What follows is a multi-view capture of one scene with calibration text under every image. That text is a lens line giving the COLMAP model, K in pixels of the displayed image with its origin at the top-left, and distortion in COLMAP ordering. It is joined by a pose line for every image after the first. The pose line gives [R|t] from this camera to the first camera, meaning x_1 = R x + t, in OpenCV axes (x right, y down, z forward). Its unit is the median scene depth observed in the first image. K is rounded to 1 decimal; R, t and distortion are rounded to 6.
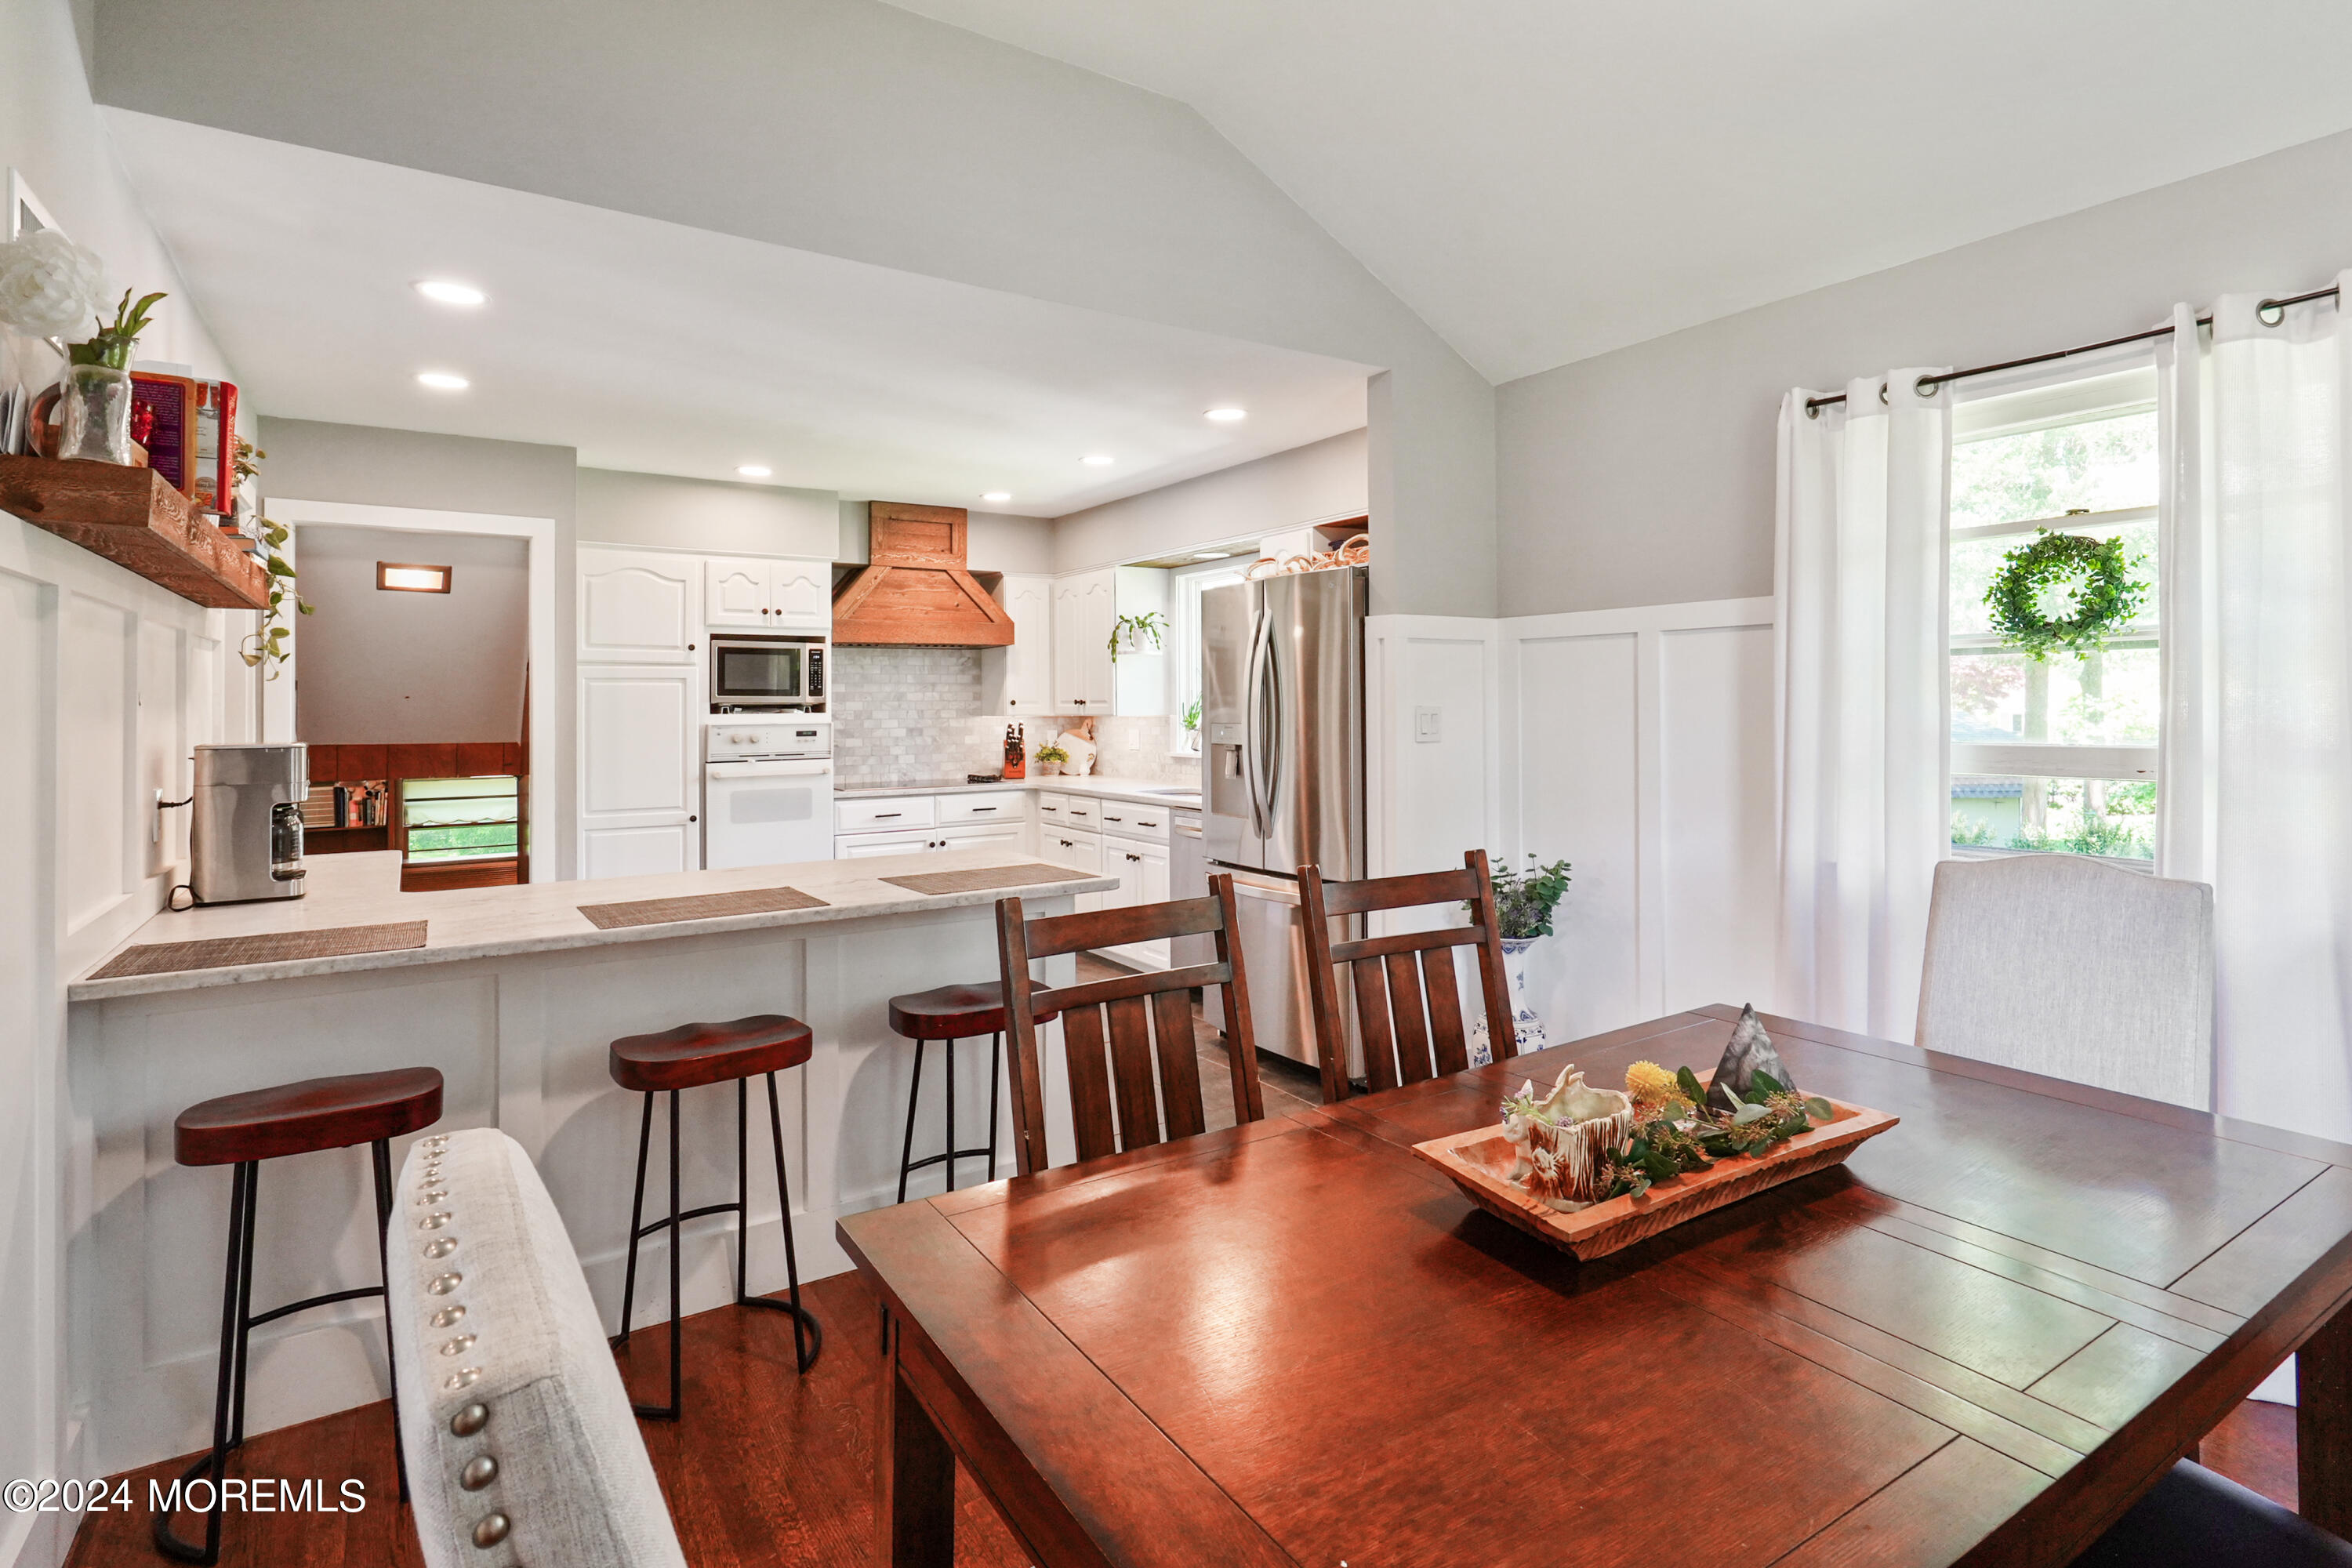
lens RADIAL K [[1195.0, 0, 1194.0], [0, 1195.0, 681.7], [0, 0, 1]] dist [0.005923, 0.001562]
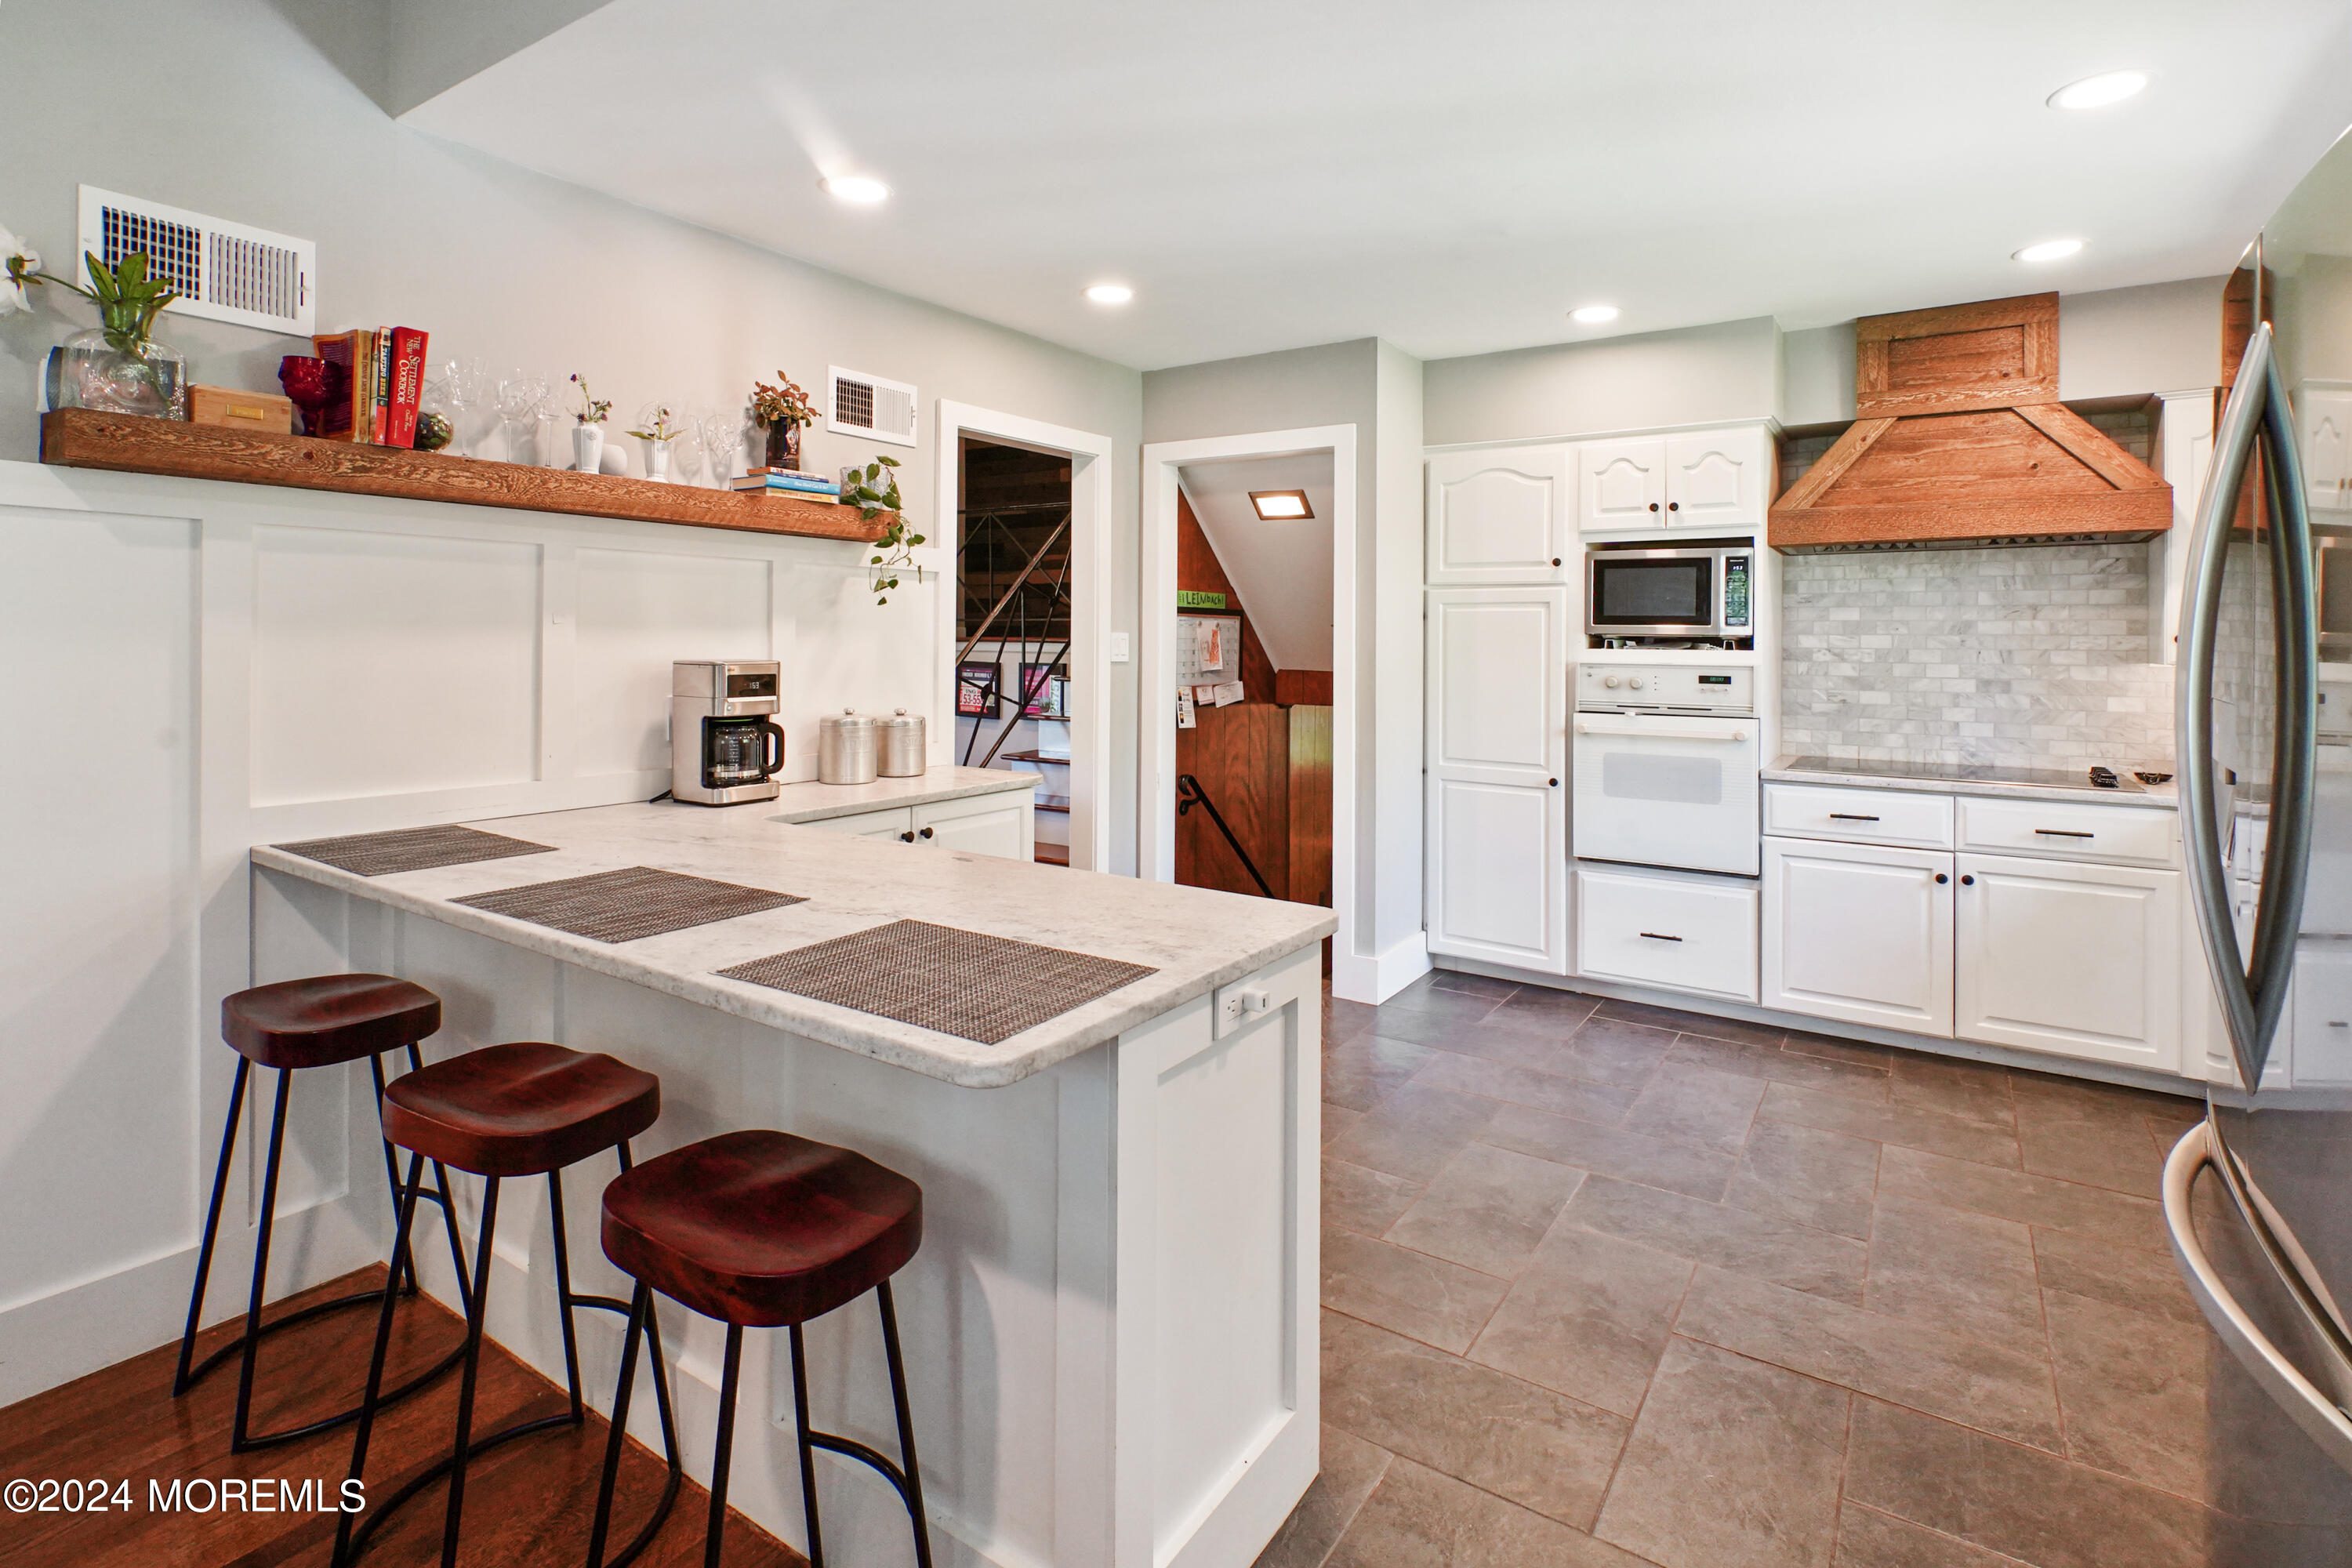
lens RADIAL K [[1142.2, 0, 1176.4], [0, 1142.2, 631.0], [0, 0, 1]] dist [-0.002294, 0.002990]
pose [[0.386464, 0.004637, -0.922293, 0.168145], [0.005017, 0.999962, 0.007130, 0.009613], [0.922291, -0.007383, 0.386426, 0.482519]]
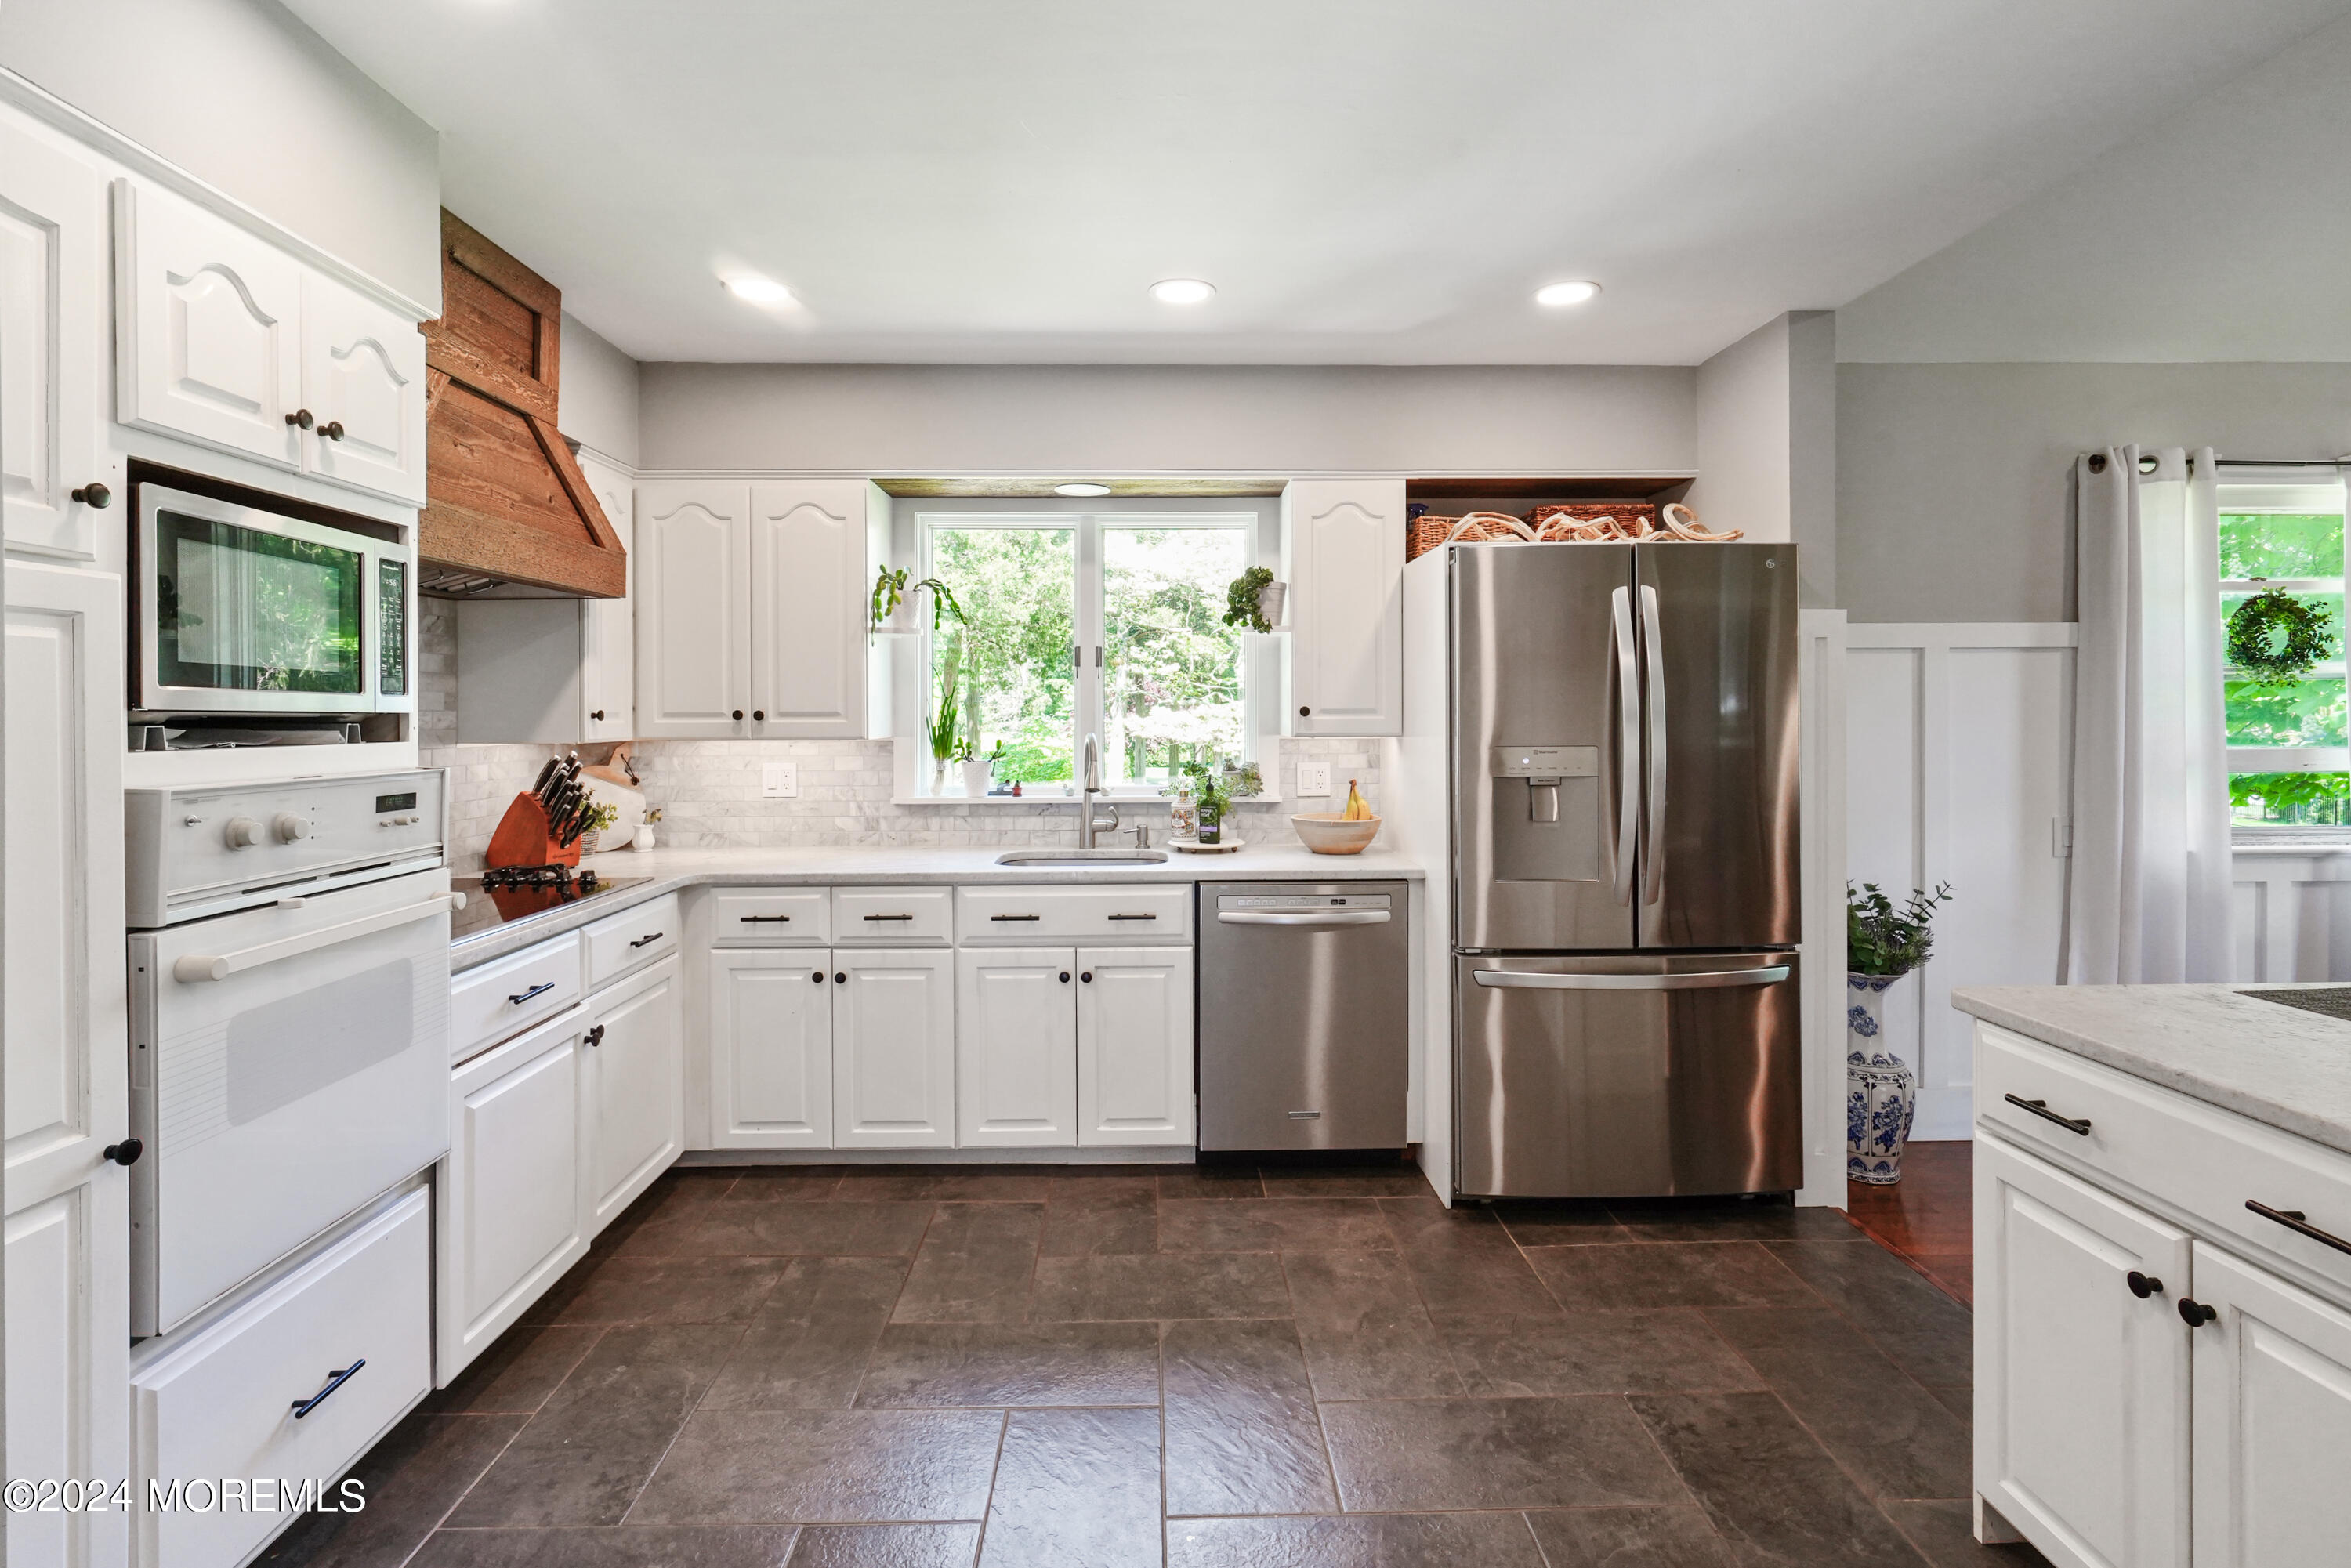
lens RADIAL K [[1141.6, 0, 1188.7], [0, 1141.6, 711.1], [0, 0, 1]] dist [-0.002294, 0.002990]
pose [[0.531392, 0.007020, 0.847097, -0.504217], [-0.016049, 0.999870, 0.001782, 0.013389], [-0.846974, -0.014542, 0.531435, 0.657867]]
